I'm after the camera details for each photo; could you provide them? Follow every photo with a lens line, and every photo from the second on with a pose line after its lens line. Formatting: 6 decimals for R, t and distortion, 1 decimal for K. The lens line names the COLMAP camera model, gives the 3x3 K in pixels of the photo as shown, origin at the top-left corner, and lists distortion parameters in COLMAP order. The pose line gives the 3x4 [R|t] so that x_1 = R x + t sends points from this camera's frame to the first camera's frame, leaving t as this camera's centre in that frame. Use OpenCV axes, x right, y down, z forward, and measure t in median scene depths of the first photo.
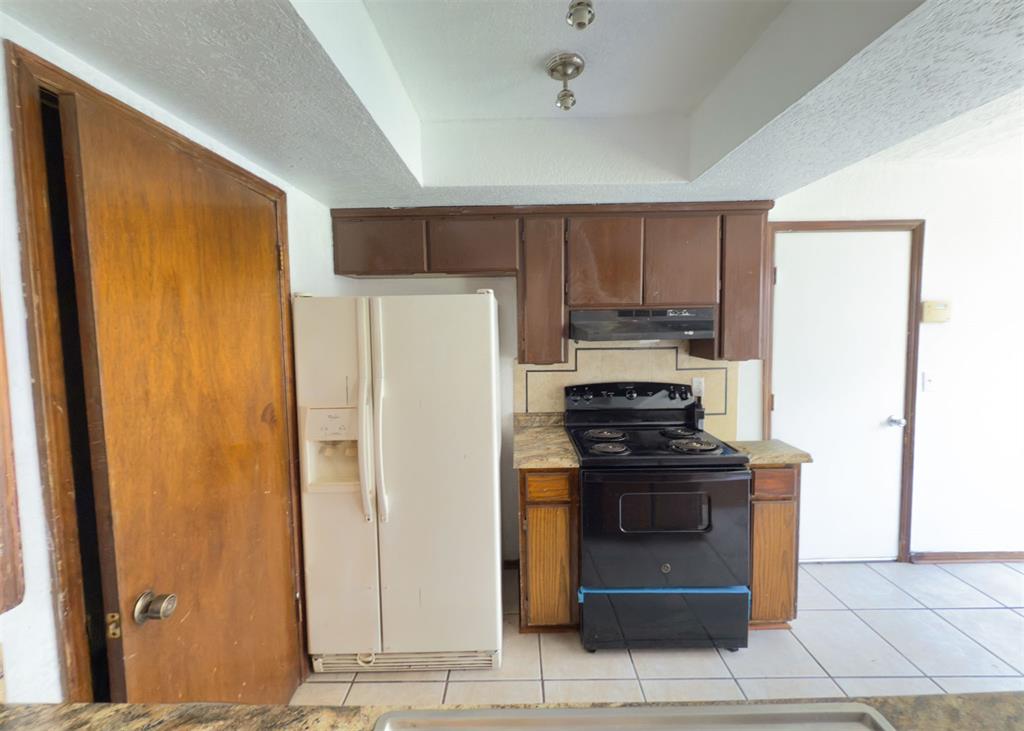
lens RADIAL K [[412.9, 0, 513.0], [0, 412.9, 347.8], [0, 0, 1]] dist [0.000275, 0.000013]
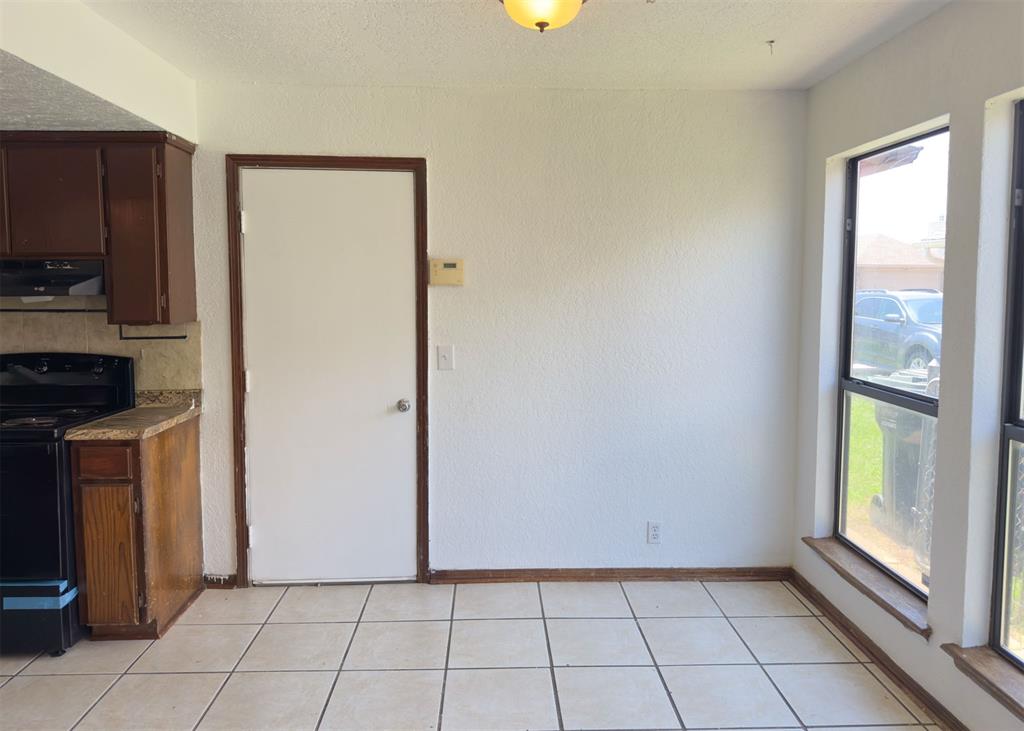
lens RADIAL K [[728.9, 0, 525.2], [0, 728.9, 343.2], [0, 0, 1]] dist [0.047702, -0.059974]
pose [[0.998655, 0.015226, 0.049570, 1.101071], [-0.015674, 0.999840, 0.008665, 0.037934], [-0.049430, -0.009430, 0.998733, -0.445882]]
